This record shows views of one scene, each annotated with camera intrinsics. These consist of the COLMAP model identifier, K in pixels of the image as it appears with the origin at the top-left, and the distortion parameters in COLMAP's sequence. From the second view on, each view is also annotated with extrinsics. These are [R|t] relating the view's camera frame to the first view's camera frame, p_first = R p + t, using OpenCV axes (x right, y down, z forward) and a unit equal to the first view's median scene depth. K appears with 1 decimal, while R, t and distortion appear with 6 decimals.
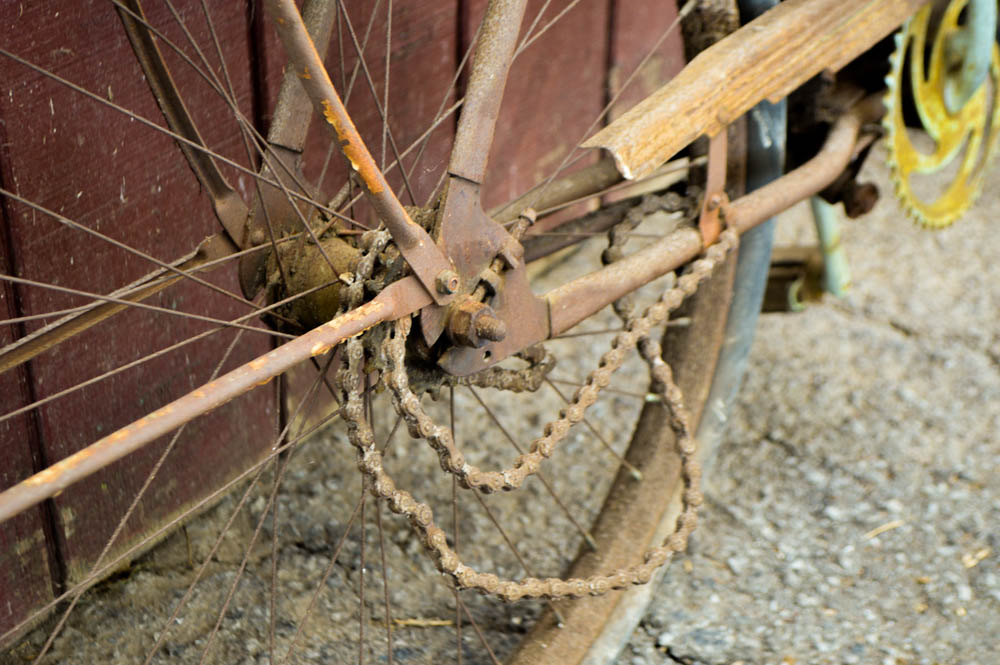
lens RADIAL K [[1870.5, 0, 500.0], [0, 1870.5, 332.5], [0, 0, 1]] dist [0.000283, -0.028560]
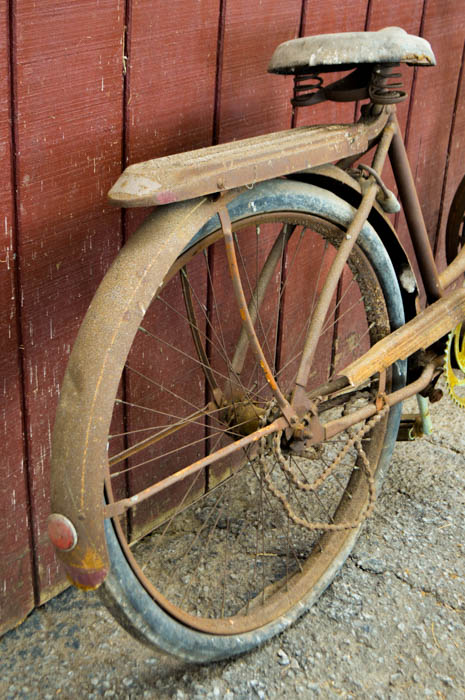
lens RADIAL K [[1443.9, 0, 232.5], [0, 1443.9, 350.0], [0, 0, 1]] dist [0.088660, 0.092684]
pose [[0.999353, 0.023690, 0.027049, -0.153330], [-0.020856, 0.994704, -0.100644, 0.078270], [-0.029290, 0.100014, 0.994555, -1.052327]]
